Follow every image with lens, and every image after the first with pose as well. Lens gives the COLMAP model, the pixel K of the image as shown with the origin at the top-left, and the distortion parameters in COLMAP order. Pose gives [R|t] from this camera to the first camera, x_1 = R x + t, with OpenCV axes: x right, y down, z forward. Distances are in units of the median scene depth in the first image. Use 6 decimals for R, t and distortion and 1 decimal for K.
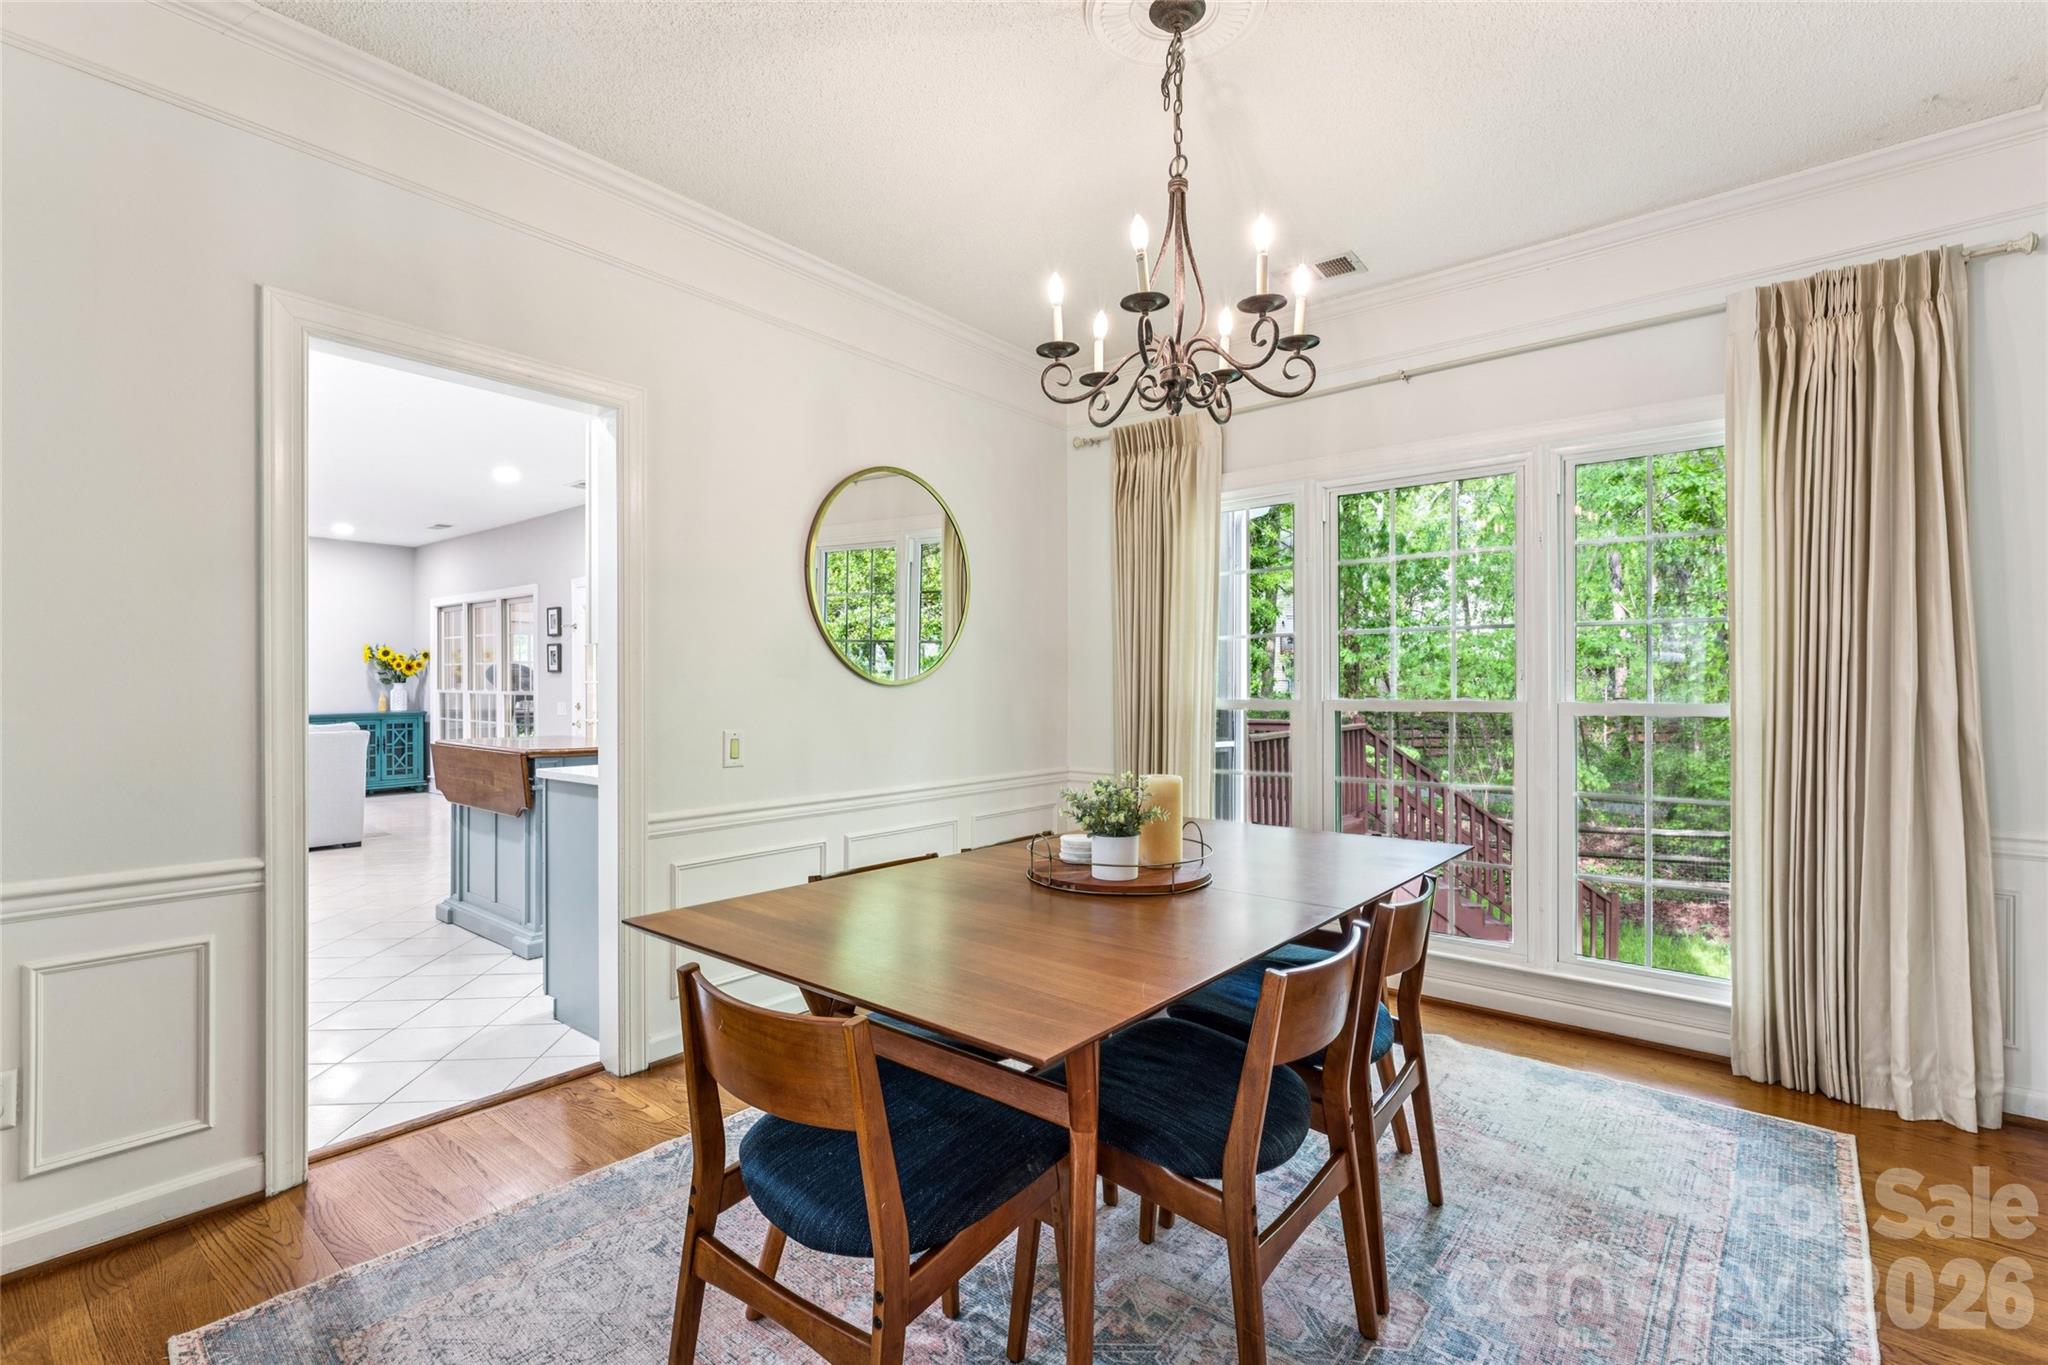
lens RADIAL K [[932.2, 0, 1023.7], [0, 932.2, 680.6], [0, 0, 1]] dist [-0.008382, 0.001659]
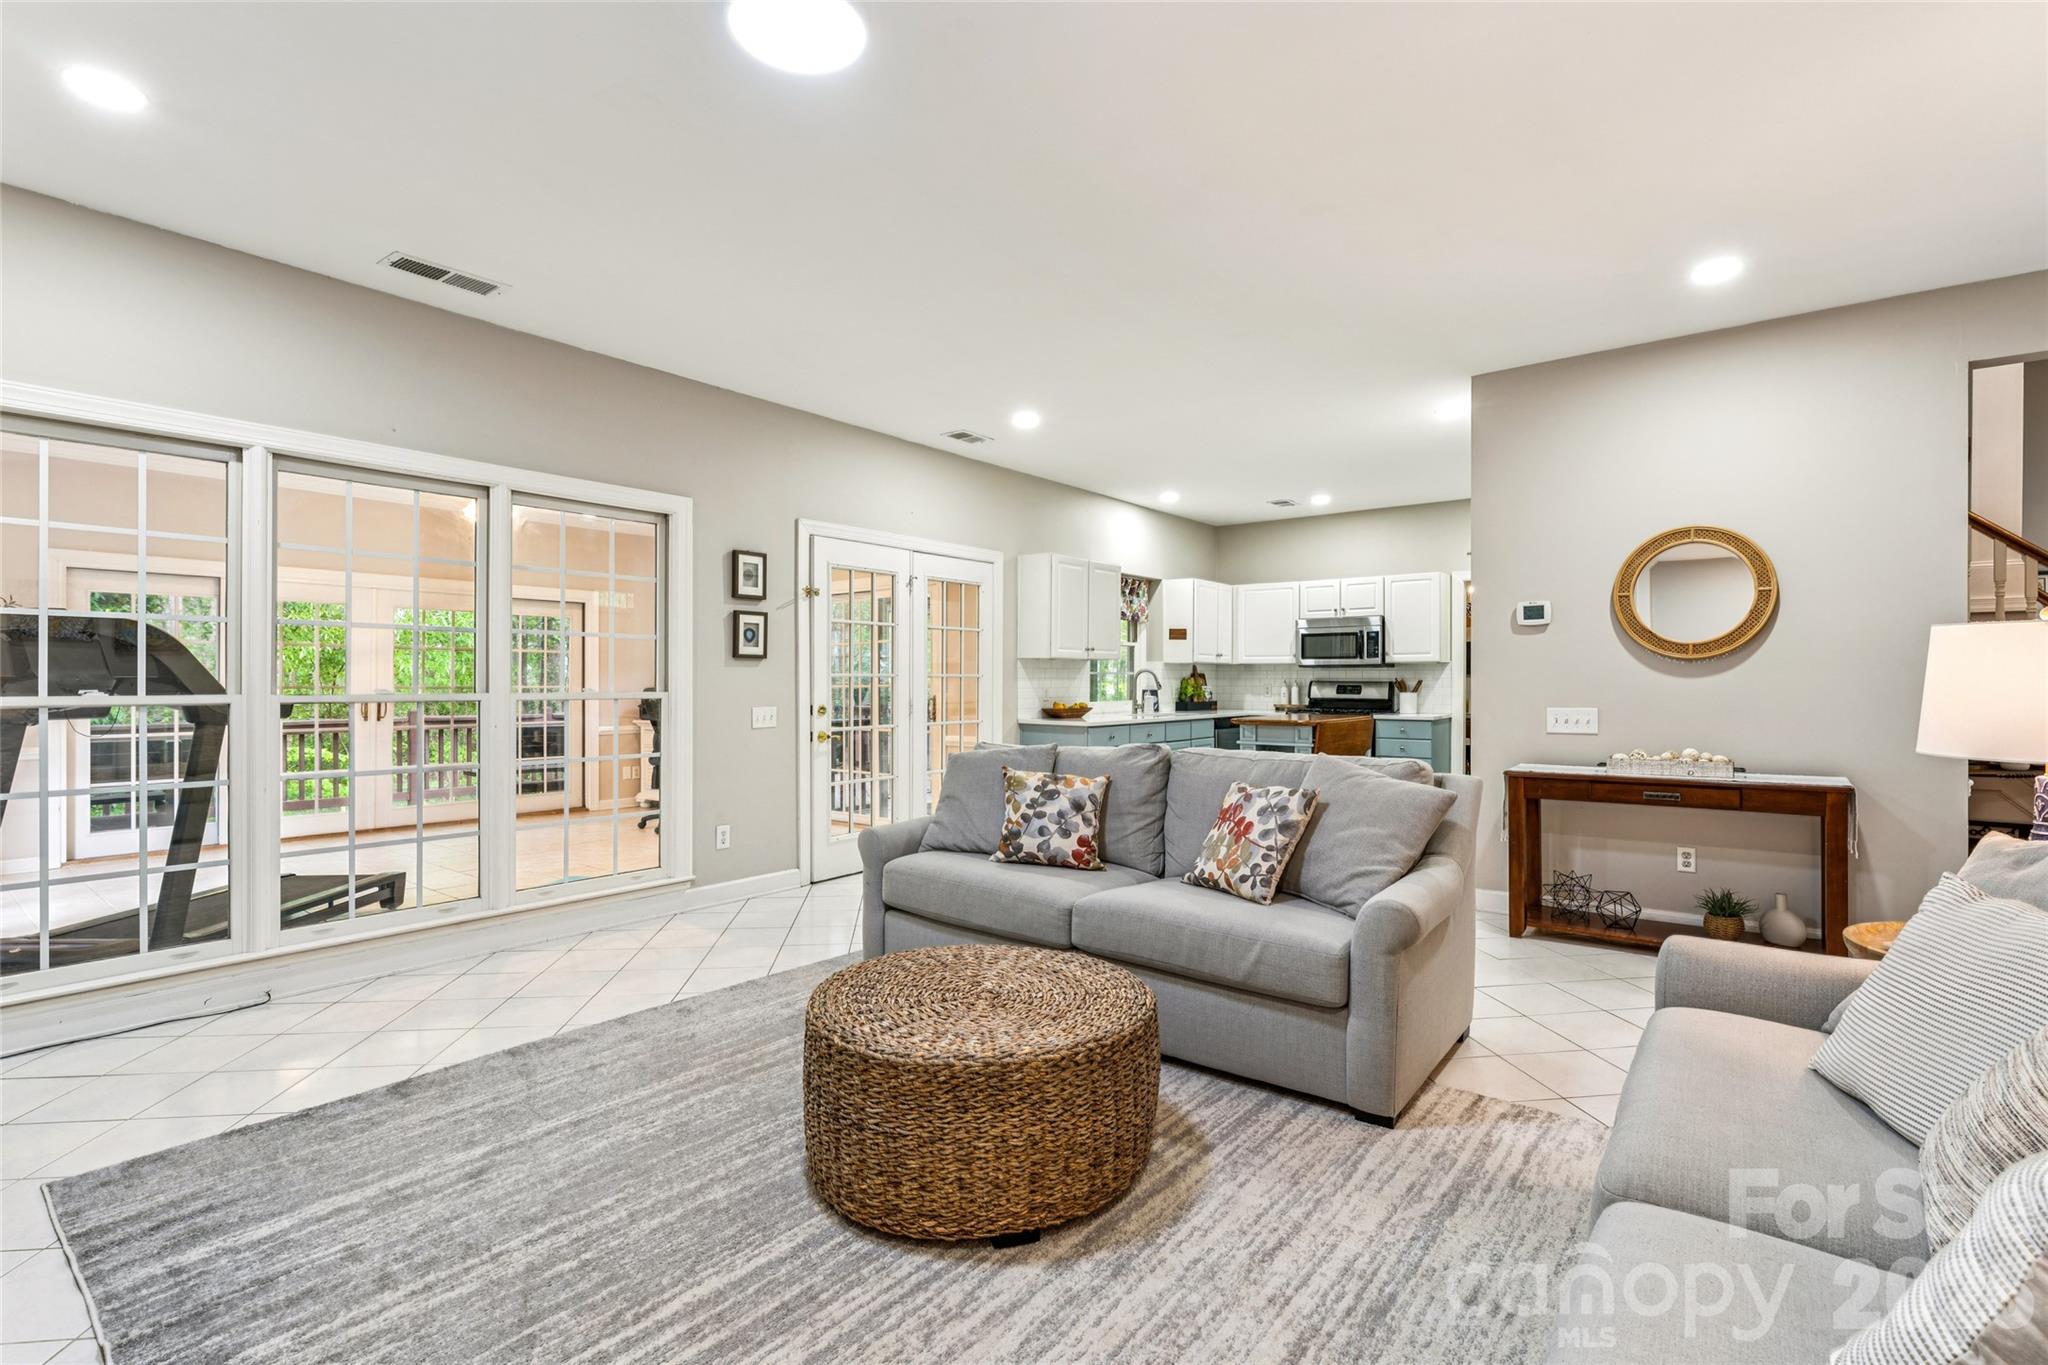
lens RADIAL K [[932.2, 0, 1023.1], [0, 932.2, 684.9], [0, 0, 1]] dist [-0.008382, 0.001659]
pose [[-0.022338, -0.007181, 0.999725, -0.940411], [-0.004667, 0.999964, 0.007079, 0.002820], [-0.999740, -0.004507, -0.022371, 0.696016]]
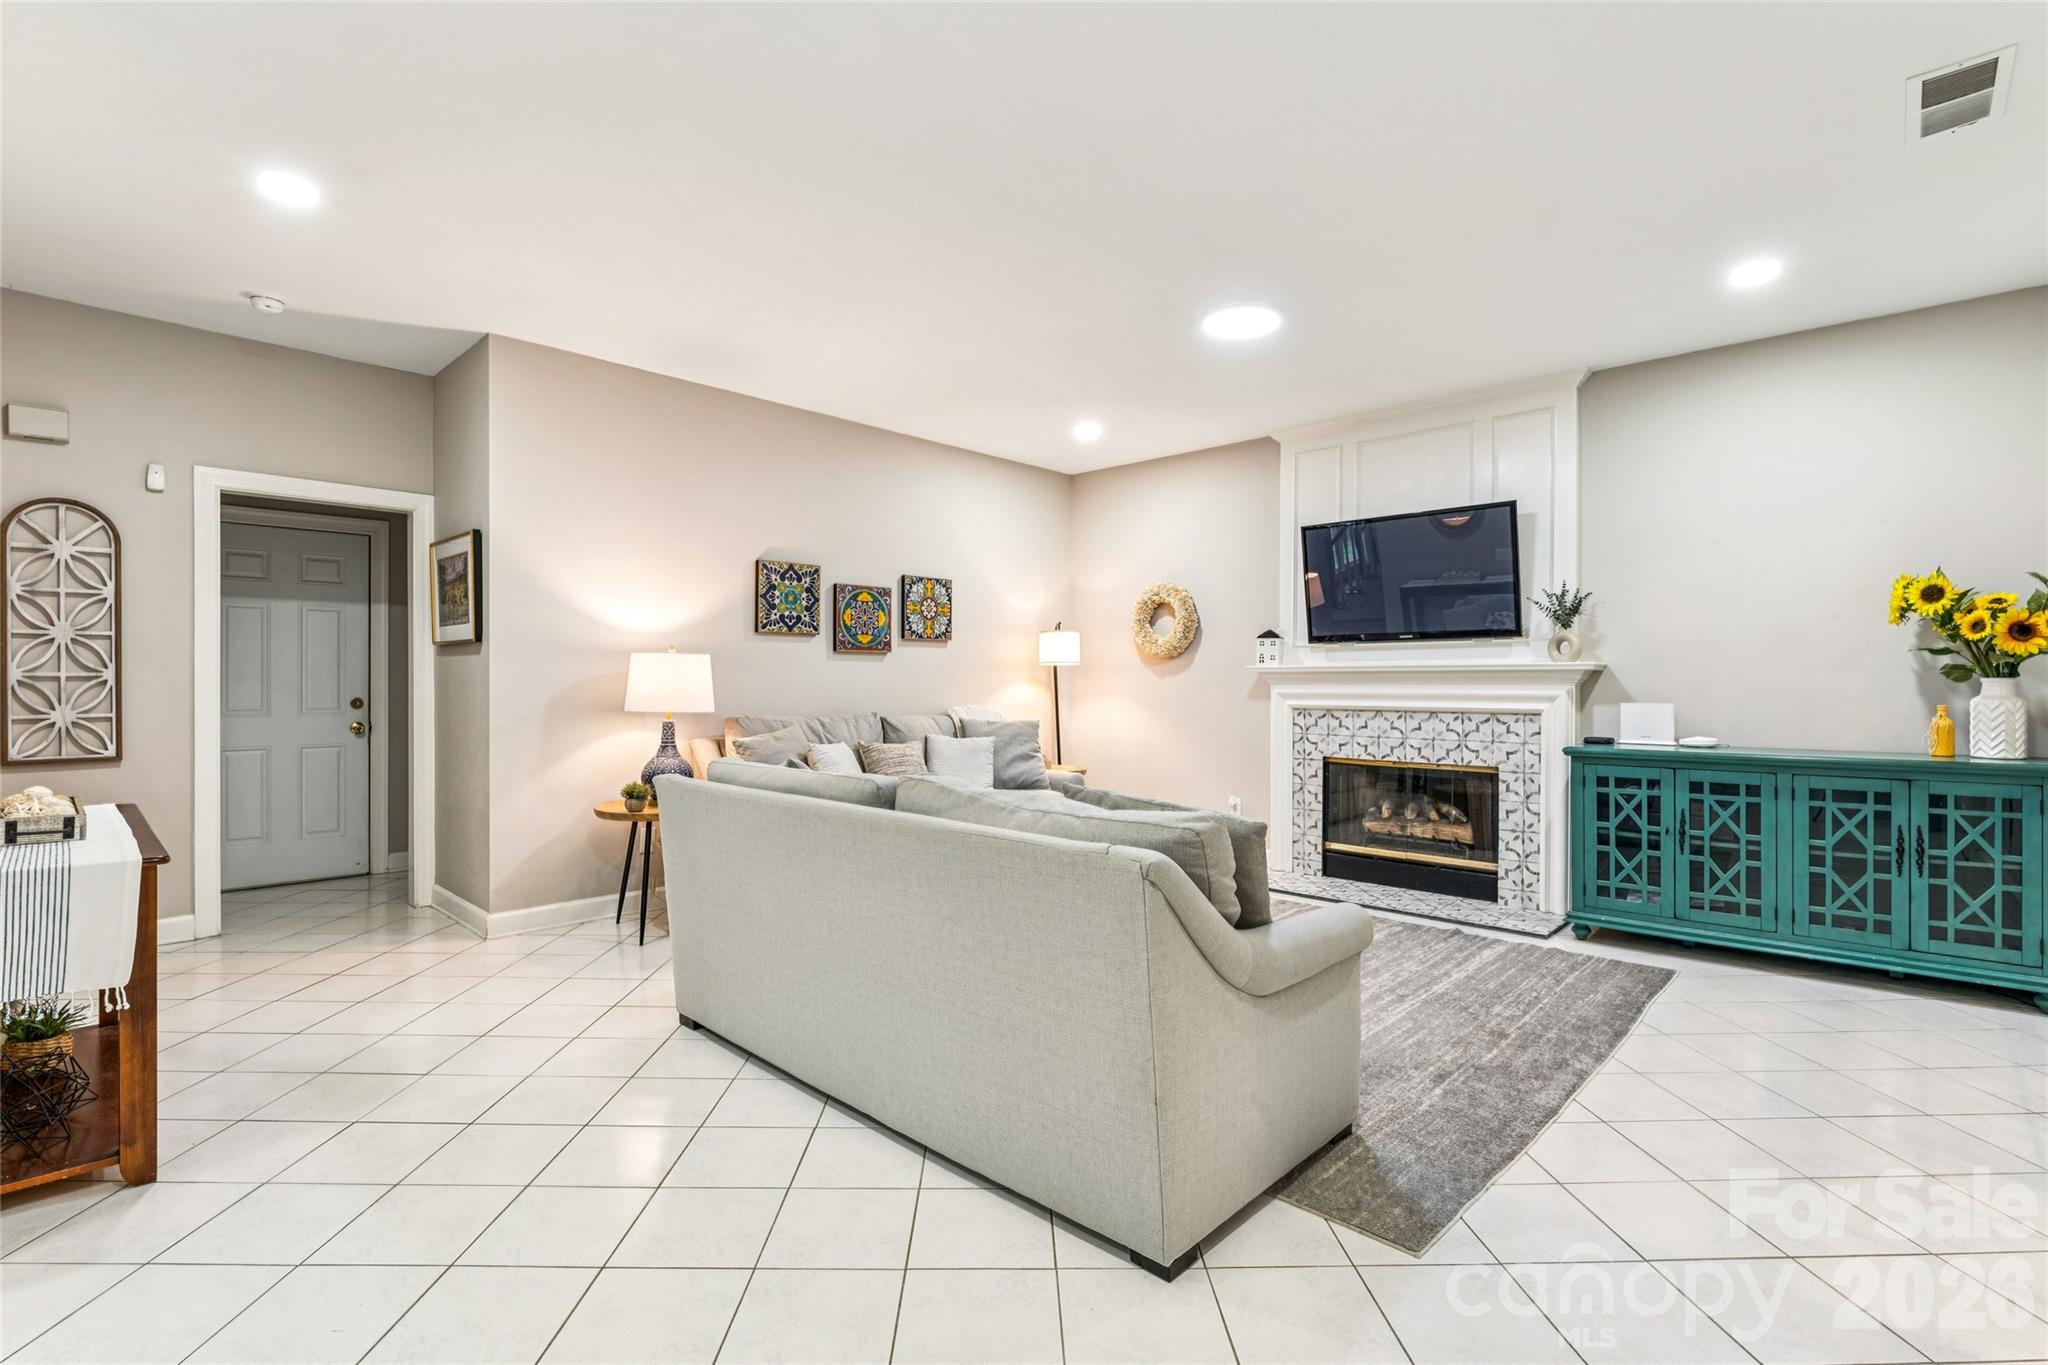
lens RADIAL K [[932.2, 0, 1022.8], [0, 932.2, 690.3], [0, 0, 1]] dist [-0.008382, 0.001659]
pose [[-0.070790, 0.008473, -0.997455, -0.309726], [0.000573, 0.999964, 0.008454, 0.003981], [0.997491, 0.000027, -0.070792, 0.679506]]
